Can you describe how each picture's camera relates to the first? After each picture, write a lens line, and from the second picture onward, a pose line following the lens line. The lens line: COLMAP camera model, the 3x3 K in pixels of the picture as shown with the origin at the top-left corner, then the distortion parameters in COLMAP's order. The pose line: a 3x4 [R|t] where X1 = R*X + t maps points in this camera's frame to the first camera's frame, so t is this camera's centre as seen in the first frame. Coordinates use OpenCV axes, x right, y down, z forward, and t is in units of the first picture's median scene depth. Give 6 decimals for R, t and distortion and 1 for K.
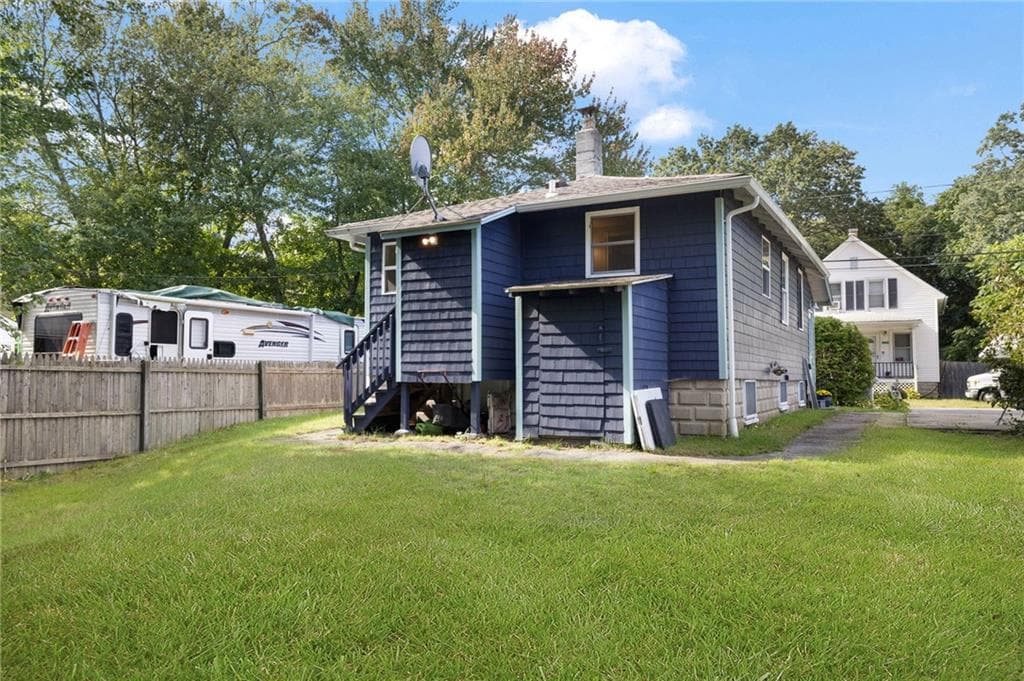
lens RADIAL K [[711.2, 0, 500.2], [0, 711.2, 315.0], [0, 0, 1]] dist [0.004147, -0.000350]
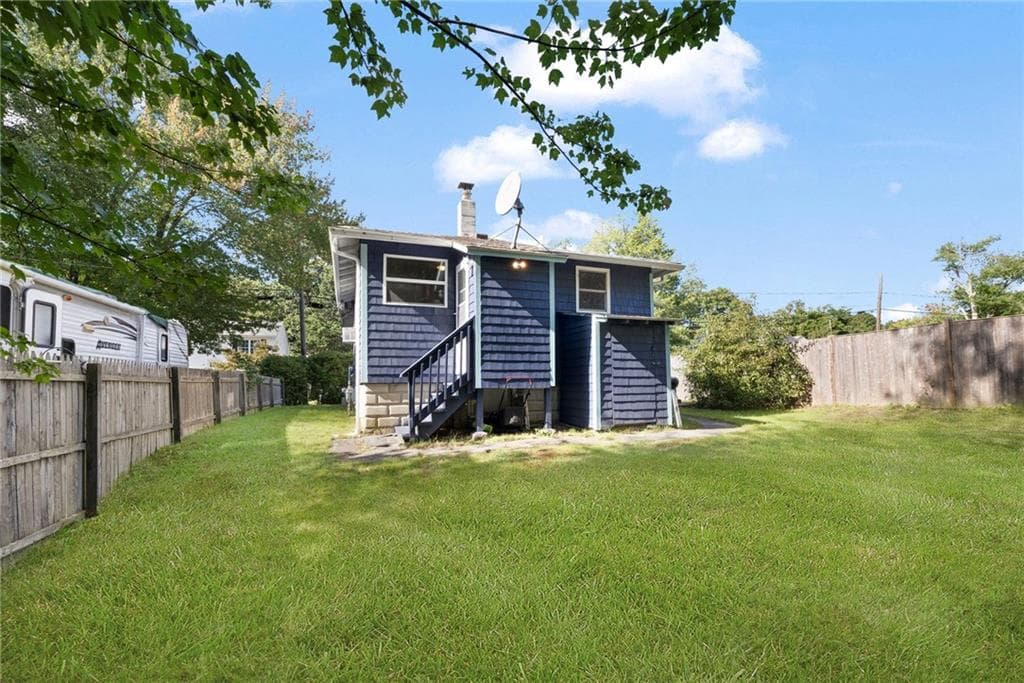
lens RADIAL K [[454.5, 0, 512.0], [0, 454.5, 341.5], [0, 0, 1]] dist [0.000466, 0.000662]
pose [[0.634433, 0.061292, 0.770544, -0.658349], [-0.055594, 0.997888, -0.033602, 0.043968], [-0.770976, -0.021520, 0.636501, 0.529269]]
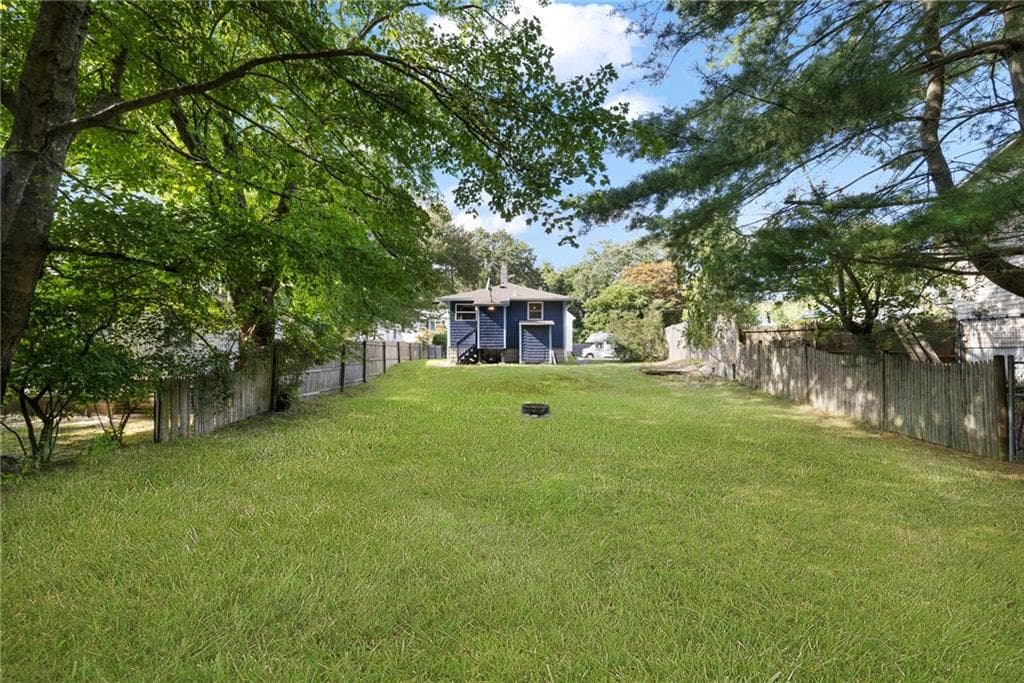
lens RADIAL K [[454.5, 0, 512.0], [0, 454.5, 341.5], [0, 0, 1]] dist [0.000466, 0.000662]
pose [[0.877771, 0.008506, 0.479005, -1.063076], [-0.039117, 0.997776, 0.053963, -0.065127], [-0.477481, -0.066105, 0.876152, -0.999439]]
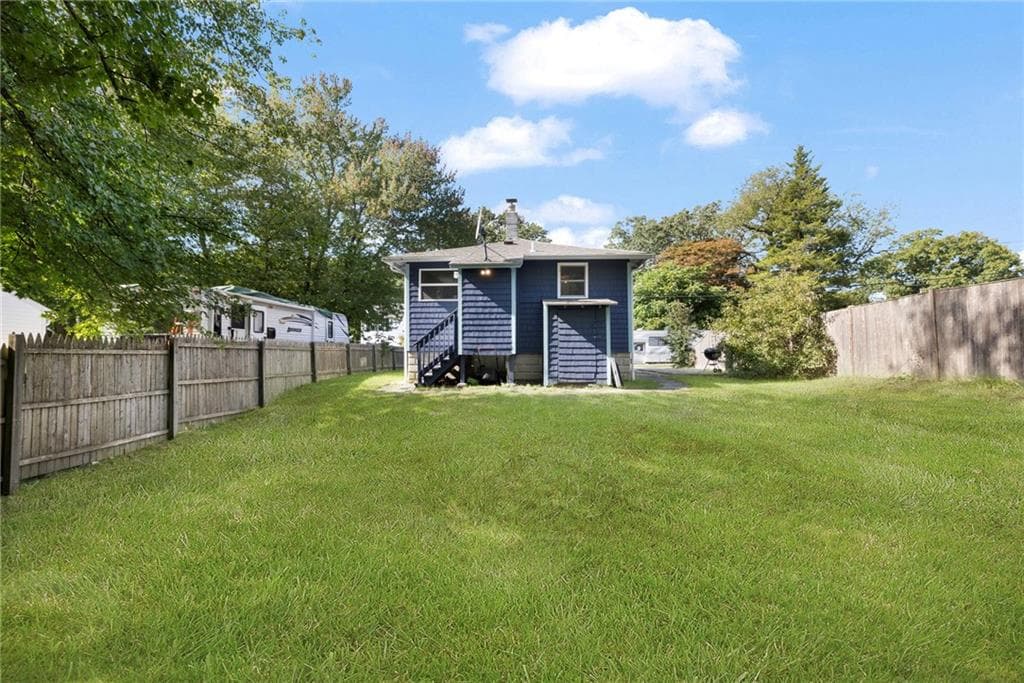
lens RADIAL K [[446.6, 0, 498.3], [0, 446.6, 330.4], [0, 0, 1]] dist [0.002613, -0.000212]
pose [[0.901060, 0.018388, 0.433305, -0.527304], [-0.033196, 0.999094, 0.026633, 0.005588], [-0.432423, -0.038382, 0.900854, 0.014793]]
